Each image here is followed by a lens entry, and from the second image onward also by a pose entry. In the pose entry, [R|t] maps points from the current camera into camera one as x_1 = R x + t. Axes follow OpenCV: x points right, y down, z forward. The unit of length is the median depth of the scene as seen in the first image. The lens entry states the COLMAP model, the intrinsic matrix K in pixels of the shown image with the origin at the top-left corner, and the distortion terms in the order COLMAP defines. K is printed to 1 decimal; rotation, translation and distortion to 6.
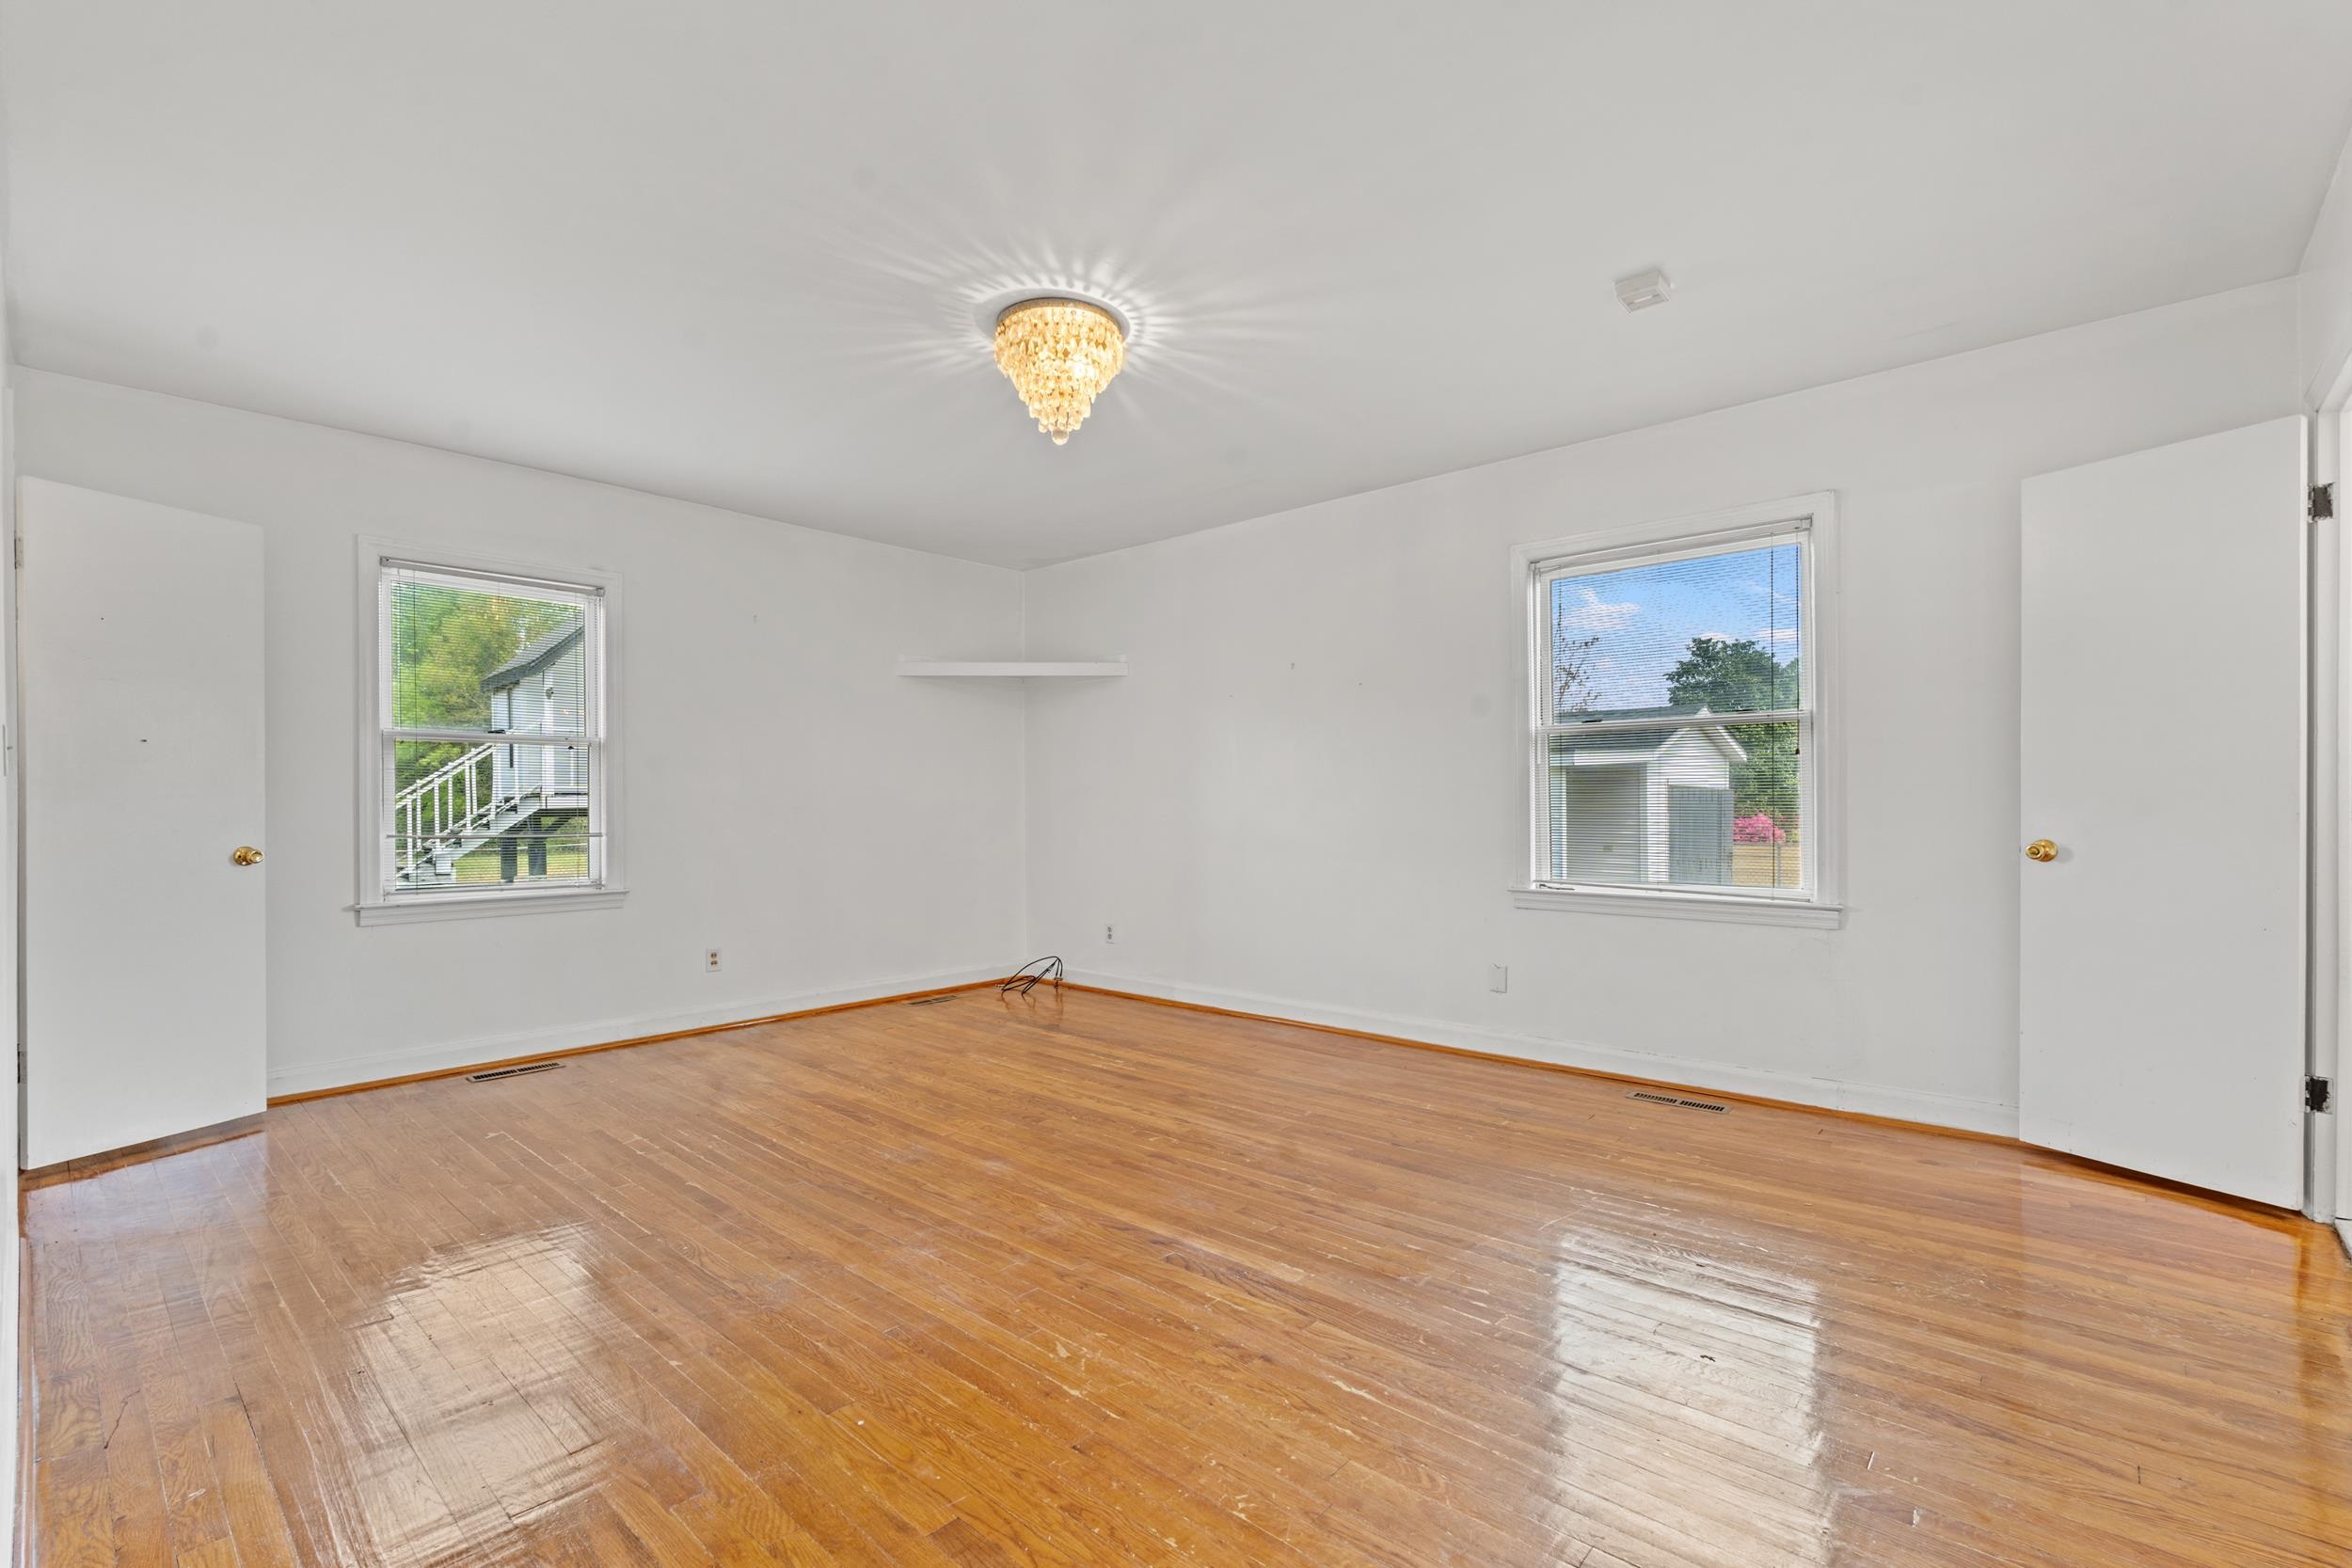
lens RADIAL K [[1045.6, 0, 1185.5], [0, 1045.6, 802.2], [0, 0, 1]] dist [-0.004570, 0.000235]
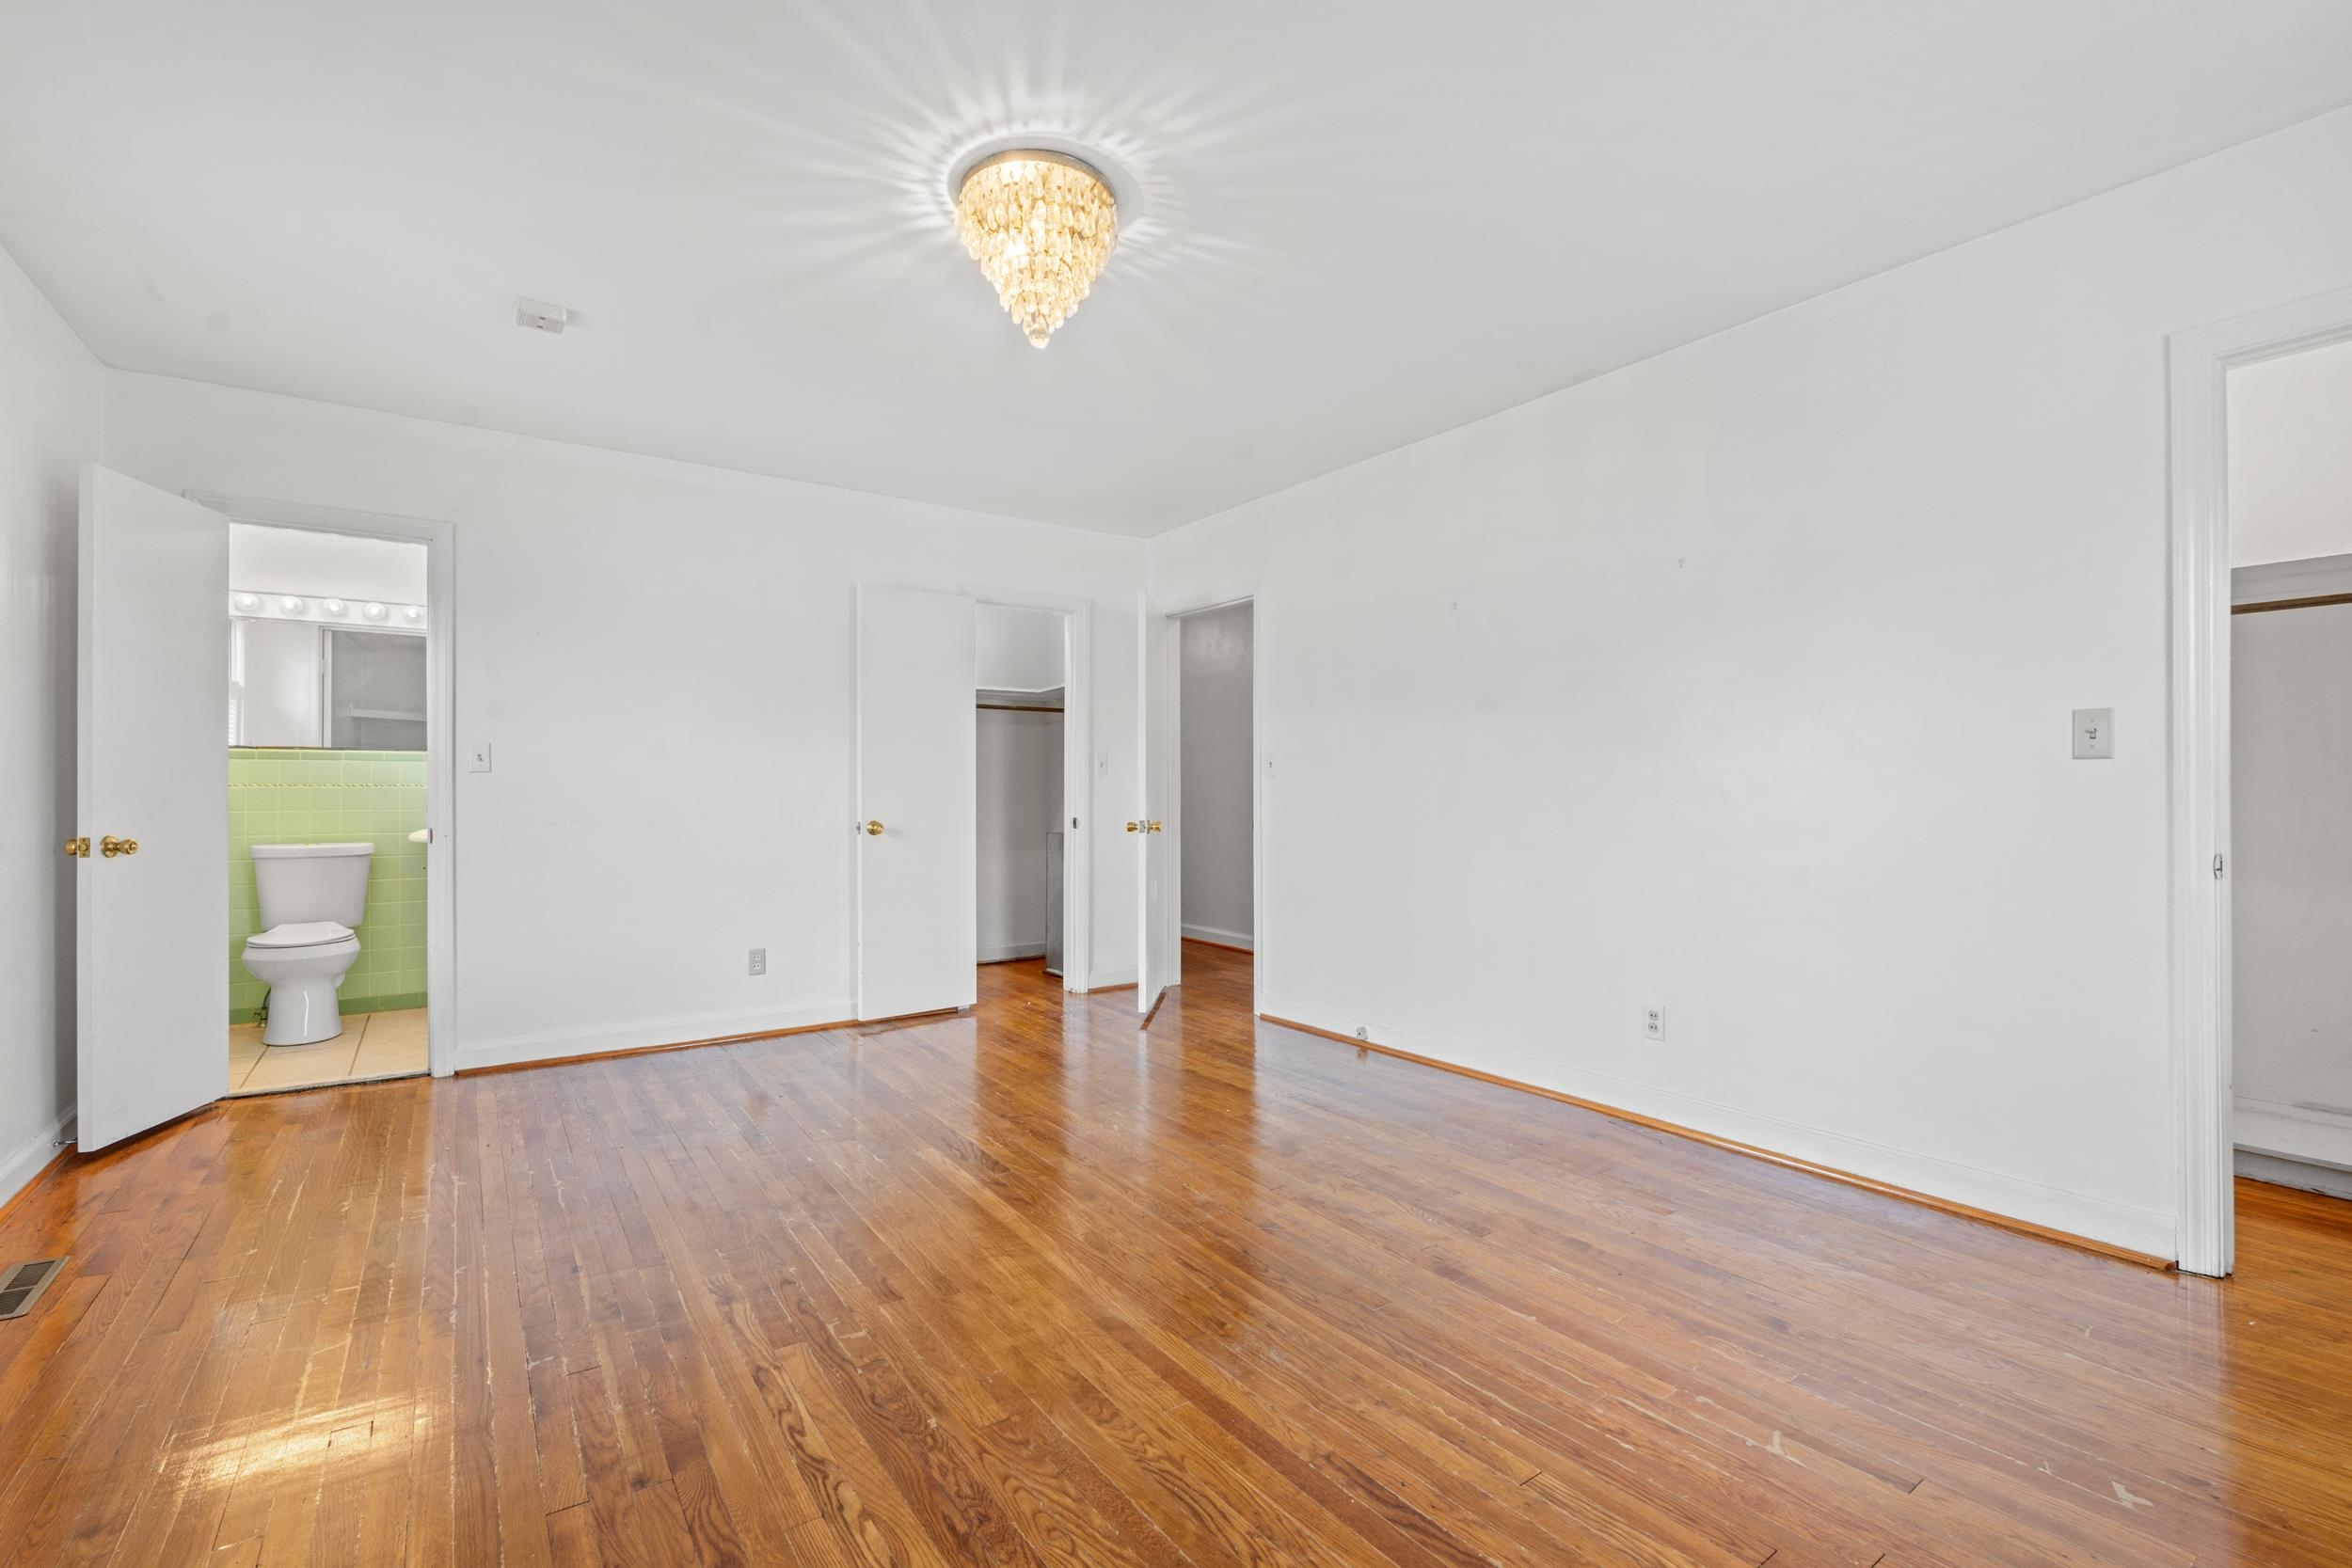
lens RADIAL K [[1045.6, 0, 1192.5], [0, 1045.6, 788.4], [0, 0, 1]] dist [-0.004570, 0.000235]
pose [[-0.975431, 0.008086, 0.220156, -0.392782], [0.007554, 0.999966, -0.003260, 0.001681], [-0.220175, -0.001517, -0.975459, 1.683115]]
